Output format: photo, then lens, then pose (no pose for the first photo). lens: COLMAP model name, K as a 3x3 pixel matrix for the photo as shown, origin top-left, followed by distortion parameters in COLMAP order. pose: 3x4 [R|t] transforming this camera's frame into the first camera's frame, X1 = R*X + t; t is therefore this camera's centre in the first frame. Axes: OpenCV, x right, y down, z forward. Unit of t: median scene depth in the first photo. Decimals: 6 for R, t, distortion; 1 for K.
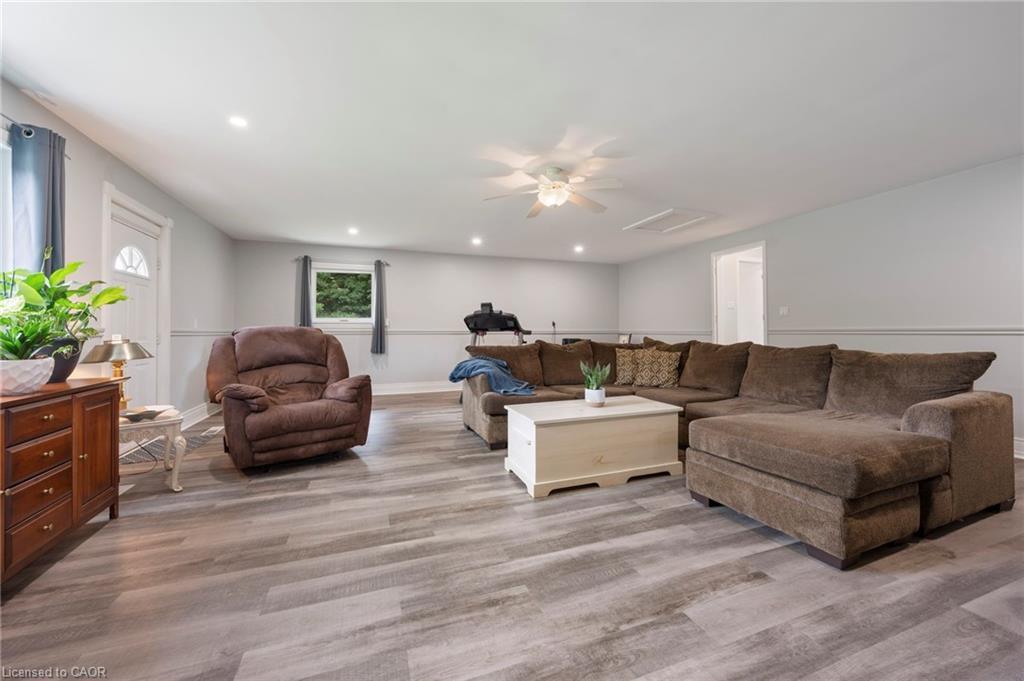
lens RADIAL K [[392.7, 0, 516.1], [0, 392.7, 331.7], [0, 0, 1]] dist [0.000320, 0.000039]
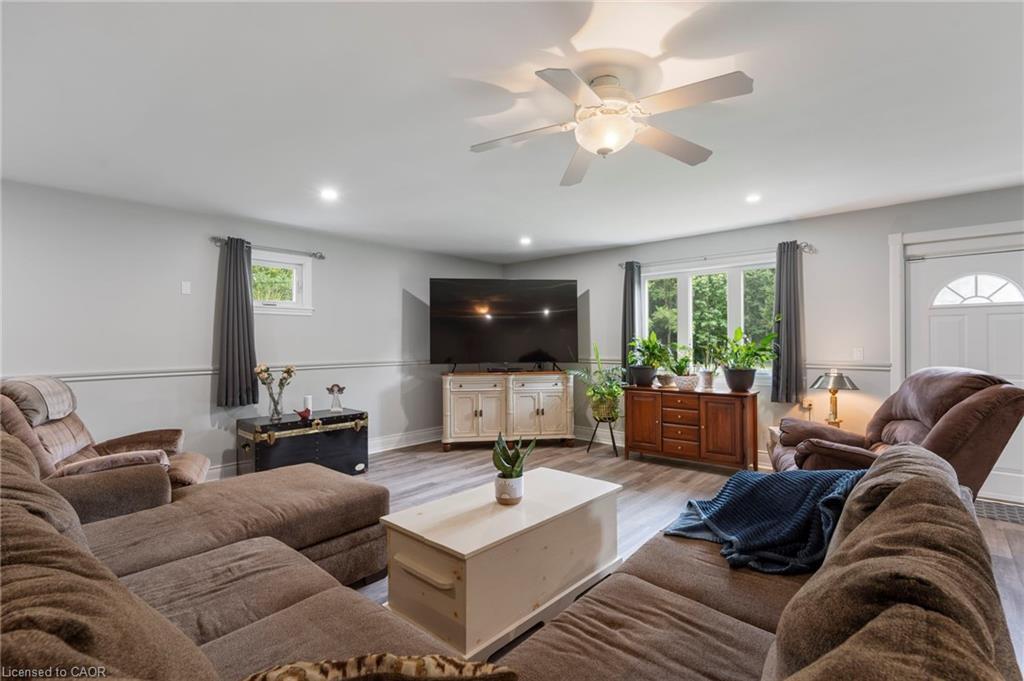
lens RADIAL K [[478.3, 0, 512.0], [0, 478.3, 340.5], [0, 0, 1]] dist [0.000639, 0.000187]
pose [[-0.886116, 0.006028, -0.463424, 0.590297], [0.008626, 0.999957, -0.003487, -0.082655], [0.463383, -0.007087, -0.886130, 1.775715]]
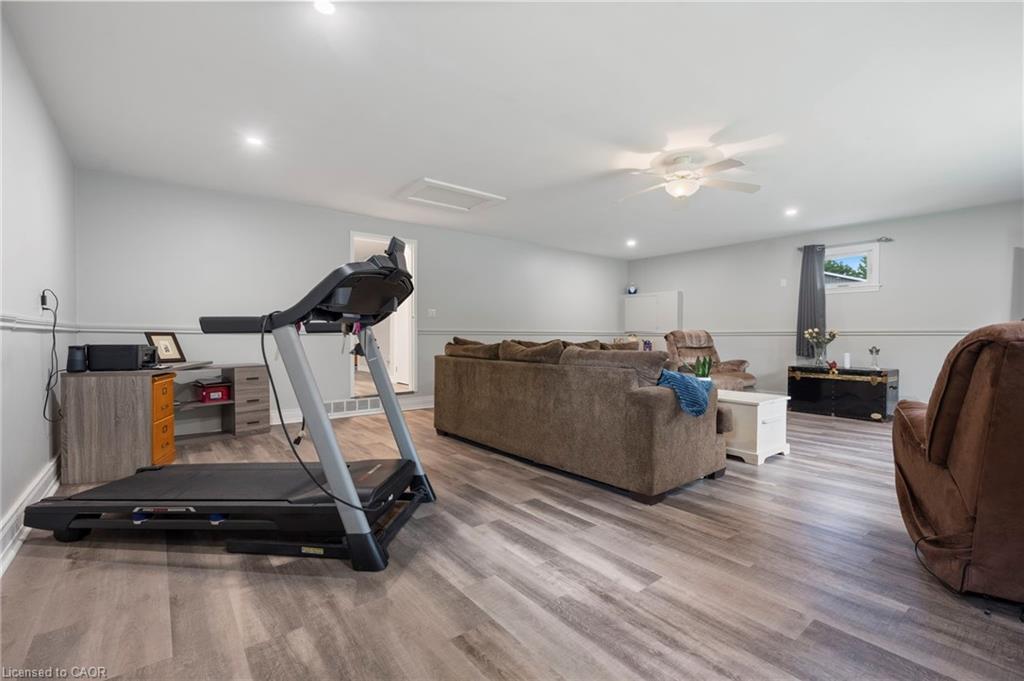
lens RADIAL K [[453.0, 0, 512.0], [0, 453.0, 340.5], [0, 0, 1]] dist [0.000287, -0.000012]
pose [[-0.314753, -0.005605, 0.949157, -0.968471], [-0.001702, 0.999984, 0.005341, 0.026148], [-0.949172, 0.000065, -0.314758, 2.054966]]
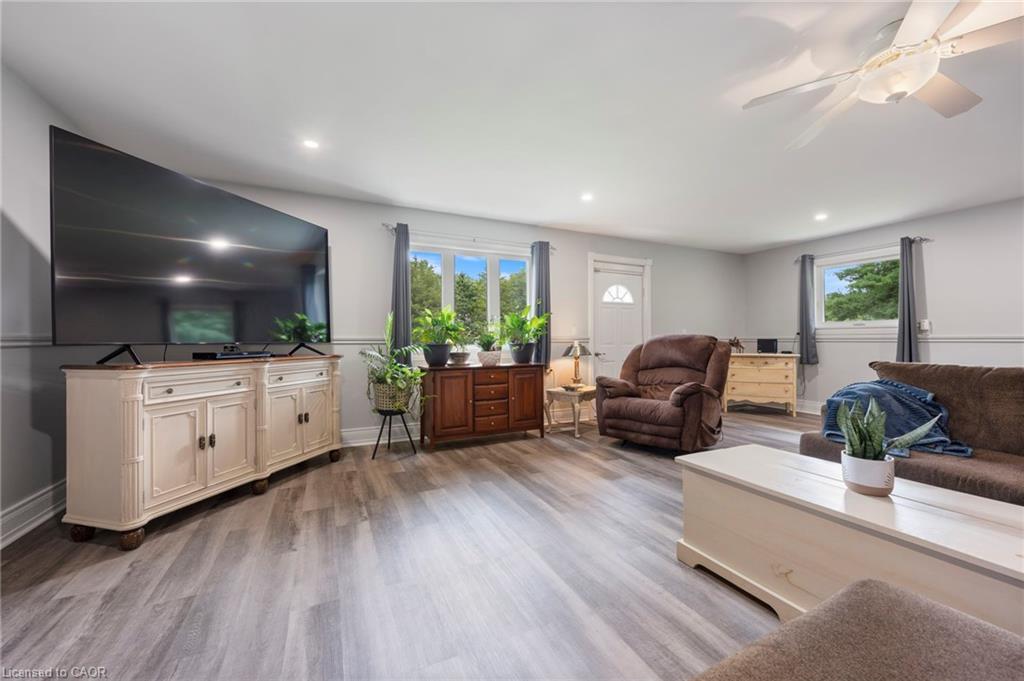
lens RADIAL K [[397.5, 0, 513.9], [0, 397.5, 337.5], [0, 0, 1]] dist [-0.000269, -0.000096]
pose [[0.089821, -0.005162, -0.995945, 0.677262], [0.003240, 0.999983, -0.004891, -0.000697], [0.995953, -0.002788, 0.089836, 0.529748]]
